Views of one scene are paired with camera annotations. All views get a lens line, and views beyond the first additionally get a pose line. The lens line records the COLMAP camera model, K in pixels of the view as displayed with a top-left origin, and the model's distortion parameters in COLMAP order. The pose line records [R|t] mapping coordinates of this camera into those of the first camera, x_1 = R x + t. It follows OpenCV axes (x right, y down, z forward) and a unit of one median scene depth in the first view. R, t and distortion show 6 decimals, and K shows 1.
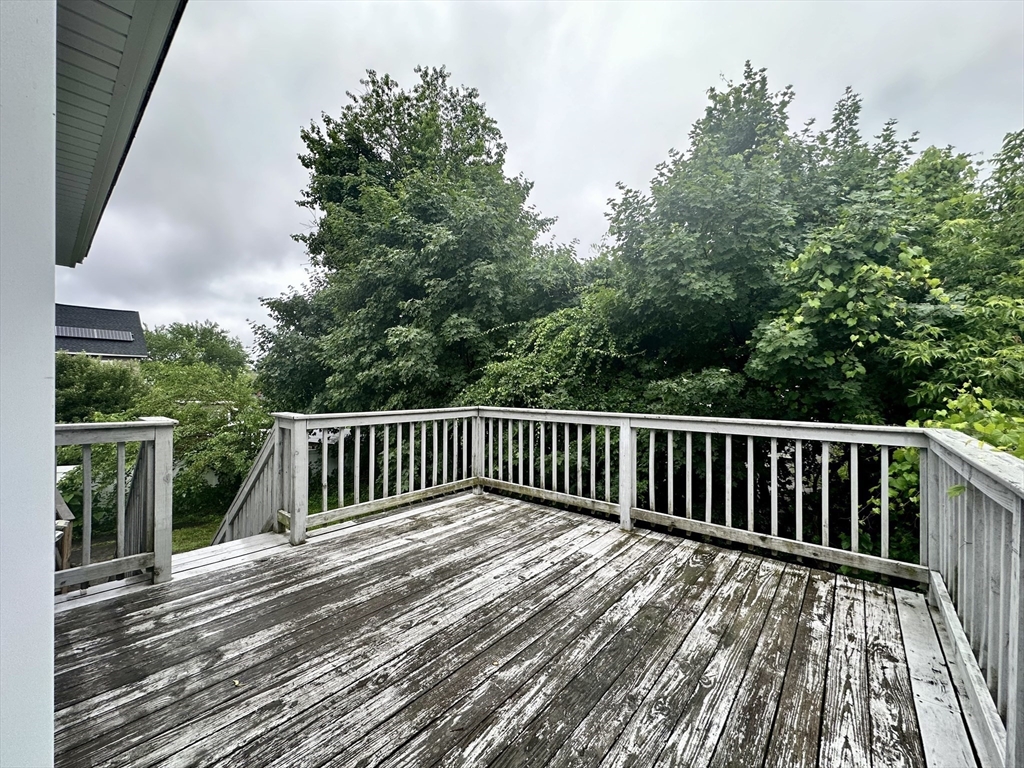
lens RADIAL K [[409.5, 0, 512.5], [0, 409.5, 385.9], [0, 0, 1]] dist [-0.000094, 0.000132]
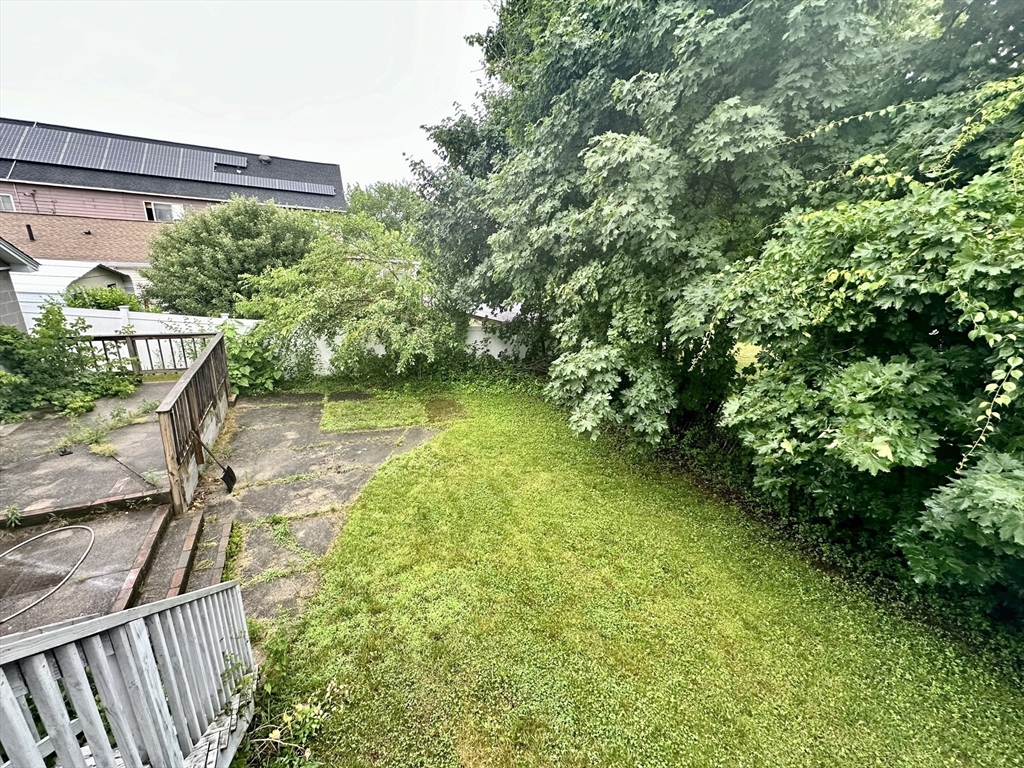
lens RADIAL K [[409.5, 0, 509.9], [0, 409.5, 380.1], [0, 0, 1]] dist [-0.000094, 0.000132]
pose [[0.910013, 0.169247, -0.378458, -0.124612], [-0.052020, 0.952275, 0.300776, 0.002580], [0.411302, -0.254023, 0.875387, 0.361838]]
